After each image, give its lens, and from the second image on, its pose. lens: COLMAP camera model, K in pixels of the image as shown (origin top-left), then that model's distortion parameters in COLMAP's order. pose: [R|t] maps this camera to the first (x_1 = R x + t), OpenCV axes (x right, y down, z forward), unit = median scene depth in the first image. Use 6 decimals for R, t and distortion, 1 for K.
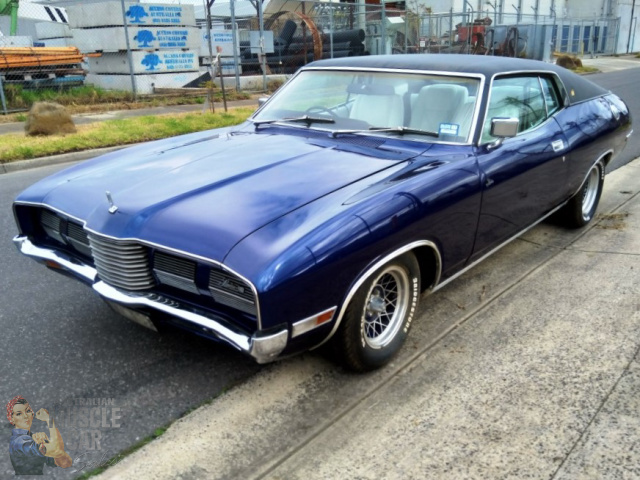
lens RADIAL K [[562.7, 0, 319.5], [0, 562.7, 267.3], [0, 0, 1]] dist [0.114495, -0.162050]
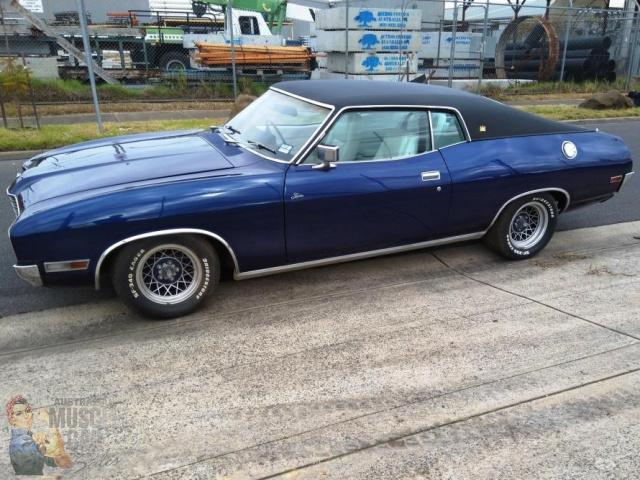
lens RADIAL K [[557.9, 0, 362.8], [0, 557.9, 288.5], [0, 0, 1]] dist [0.045413, -0.011253]
pose [[0.910081, 0.197740, -0.364214, 0.186655], [-0.182411, 0.980250, 0.076400, -0.014902], [0.372128, -0.003094, 0.928176, -0.011824]]
